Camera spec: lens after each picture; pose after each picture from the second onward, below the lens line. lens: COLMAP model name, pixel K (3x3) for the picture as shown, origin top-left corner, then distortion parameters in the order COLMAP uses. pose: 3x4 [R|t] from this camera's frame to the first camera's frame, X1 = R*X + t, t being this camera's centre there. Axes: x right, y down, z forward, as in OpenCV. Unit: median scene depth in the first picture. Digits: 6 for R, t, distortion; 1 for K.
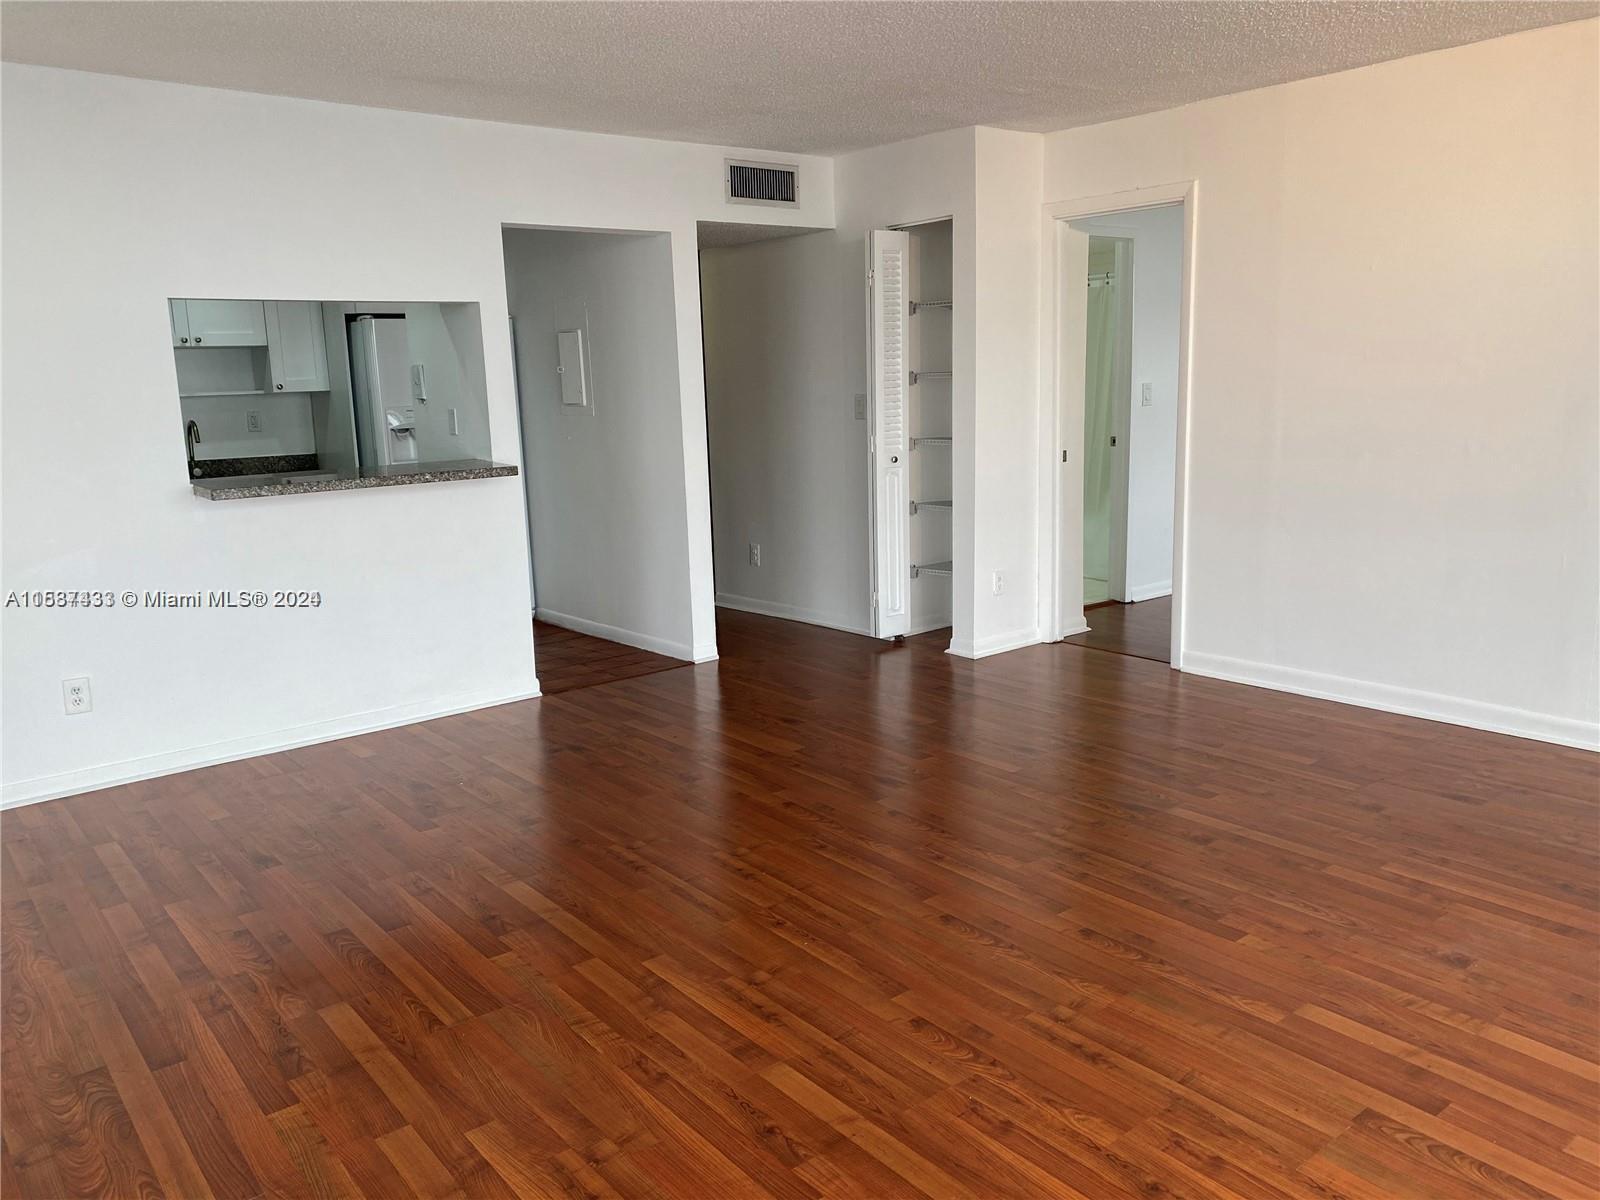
lens RADIAL K [[1200.4, 0, 800.0], [0, 1200.4, 600.0], [0, 0, 1]] dist [0.006995, -0.001256]
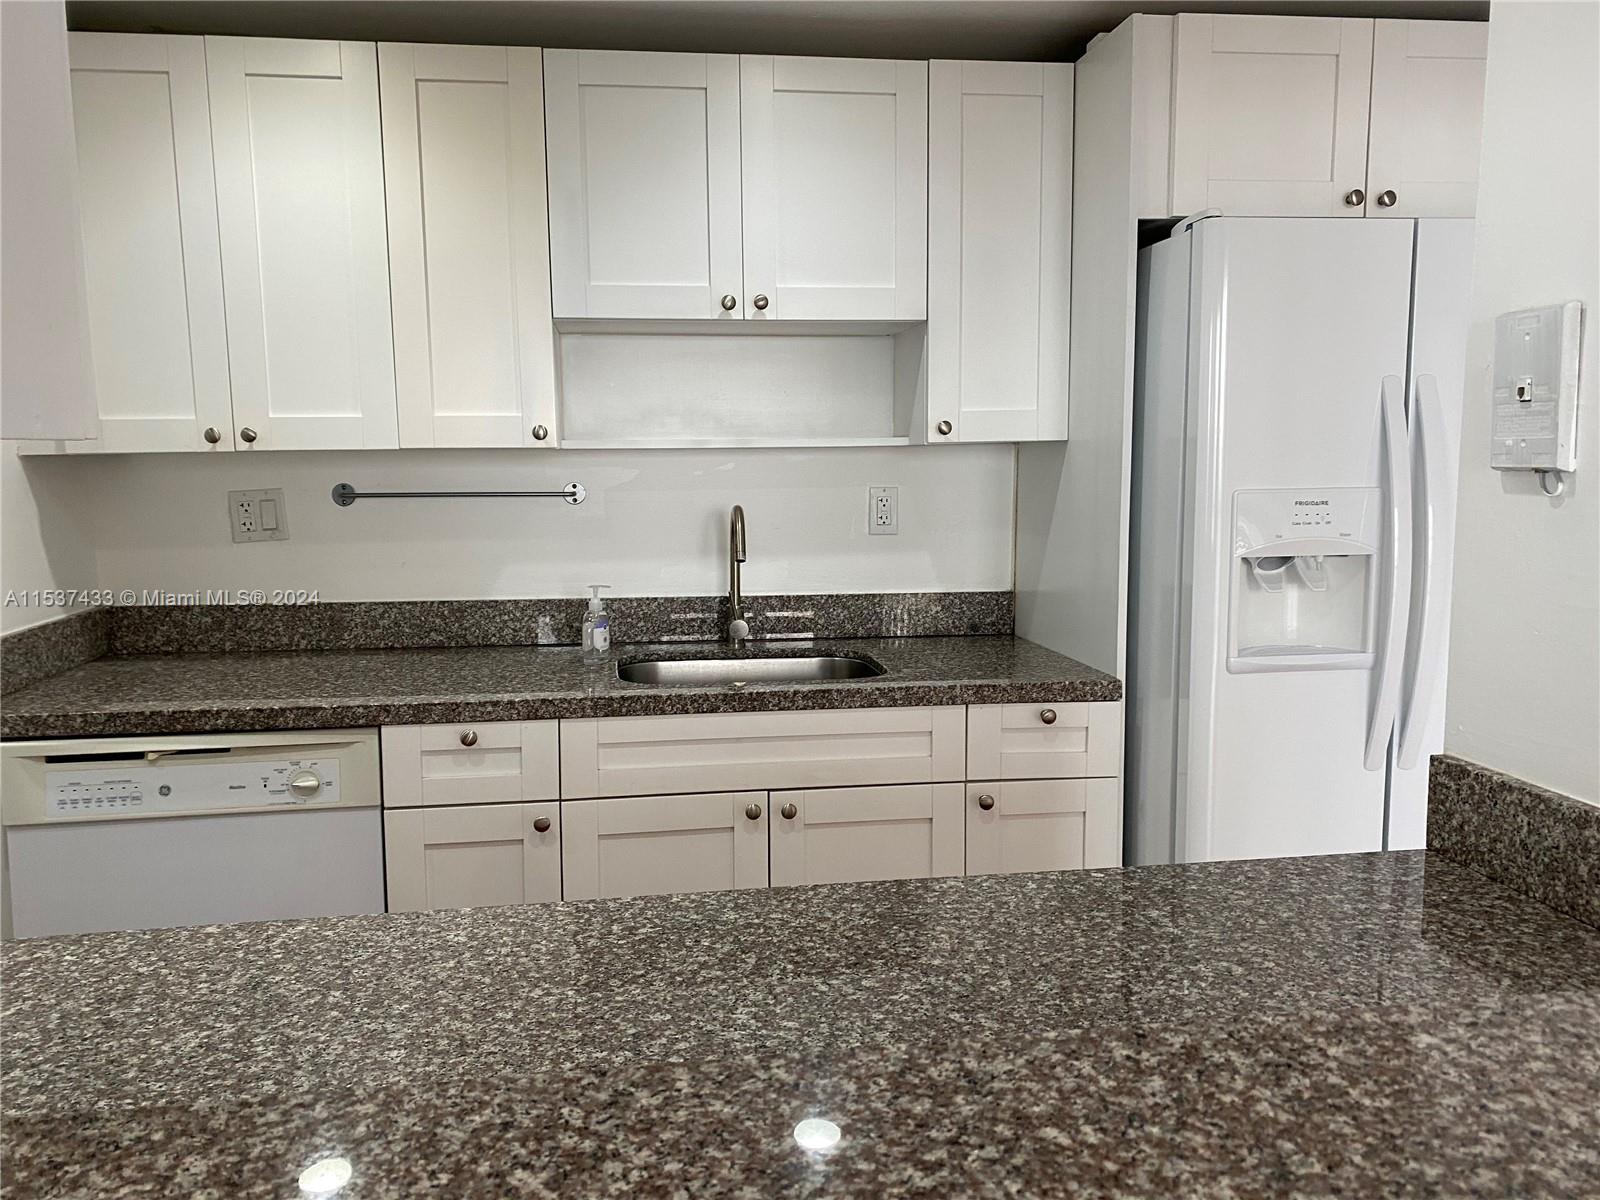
lens RADIAL K [[1200.4, 0, 800.0], [0, 1200.4, 600.0], [0, 0, 1]] dist [0.006995, -0.001256]
pose [[0.851647, 0.082778, -0.517538, -0.270499], [-0.112436, 0.993315, -0.026146, -0.108107], [0.511914, 0.080457, 0.855261, 0.656158]]
